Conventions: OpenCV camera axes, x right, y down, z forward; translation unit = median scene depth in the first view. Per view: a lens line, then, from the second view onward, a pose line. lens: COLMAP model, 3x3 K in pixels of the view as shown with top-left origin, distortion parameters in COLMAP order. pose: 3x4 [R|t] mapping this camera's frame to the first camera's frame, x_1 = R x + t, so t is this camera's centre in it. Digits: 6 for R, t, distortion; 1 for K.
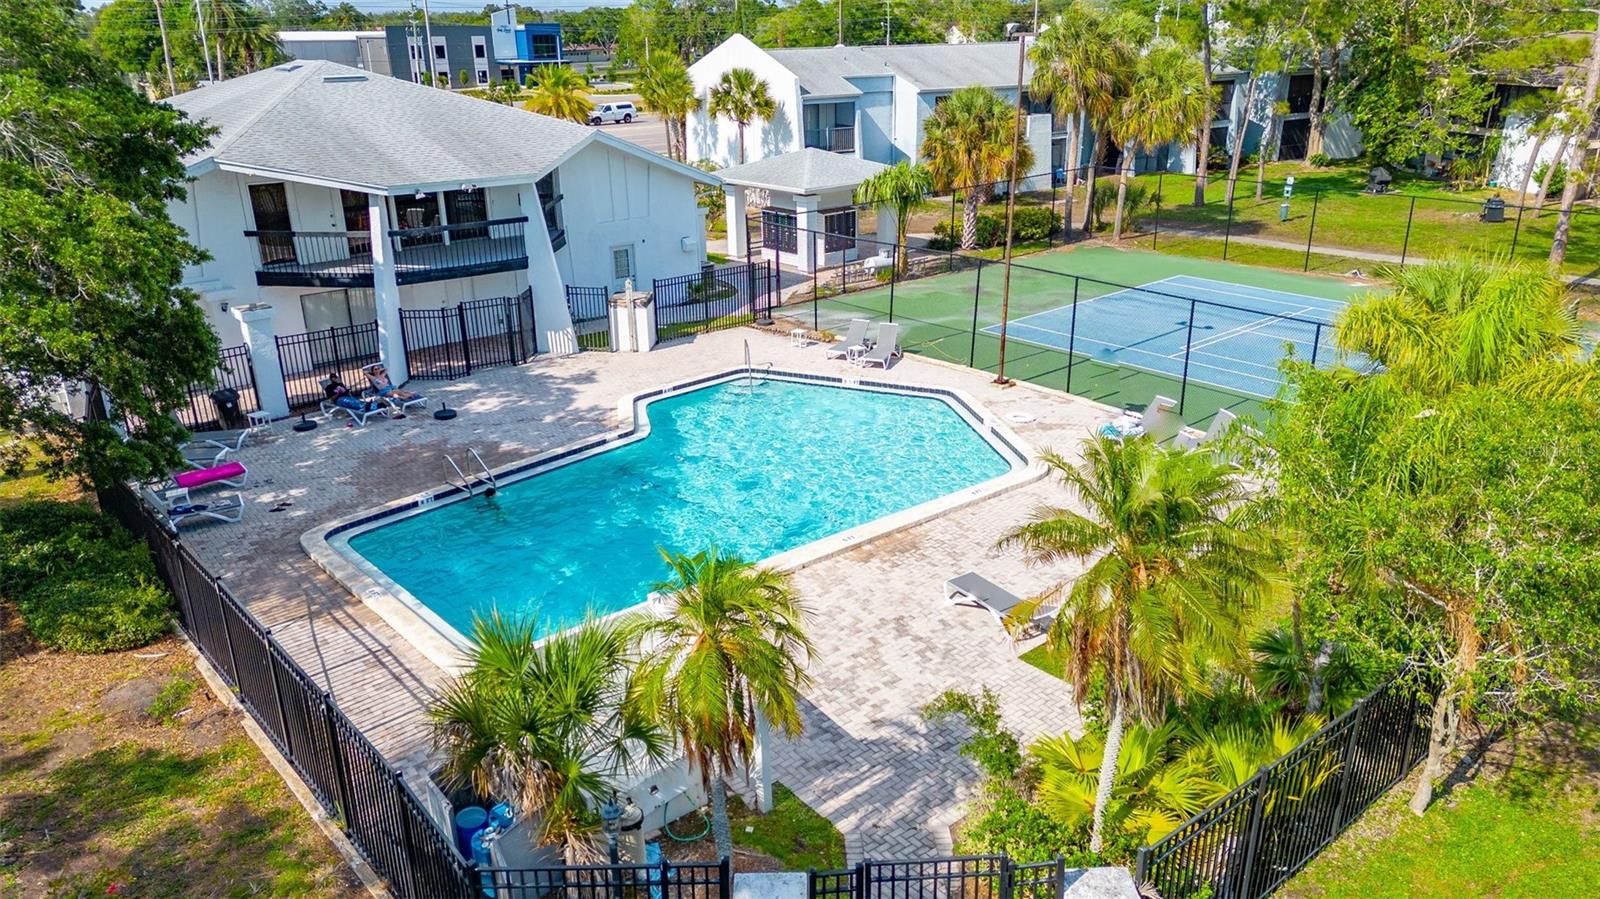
lens RADIAL K [[1142.3, 0, 796.9], [0, 1142.3, 459.2], [0, 0, 1]] dist [0.043224, -0.022557]
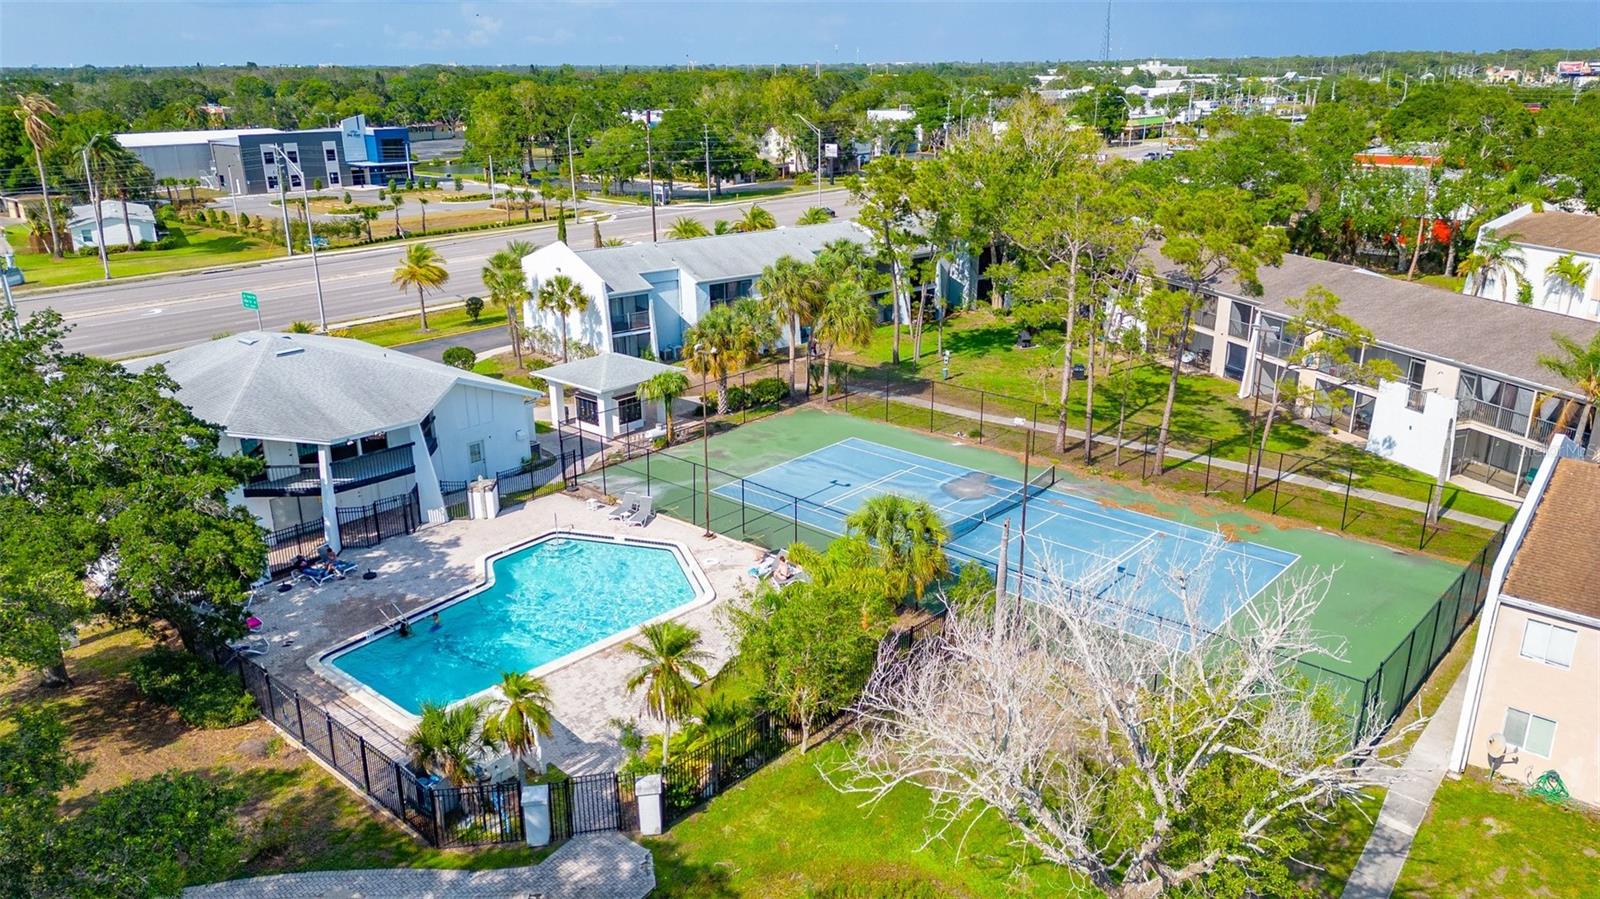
lens RADIAL K [[1142.3, 0, 813.1], [0, 1142.3, 432.6], [0, 0, 1]] dist [0.043224, -0.022557]
pose [[0.990231, -0.029847, 0.136204, 0.102197], [0.037626, 0.997783, -0.054900, -0.117130], [-0.134263, 0.059488, 0.989158, -0.687039]]
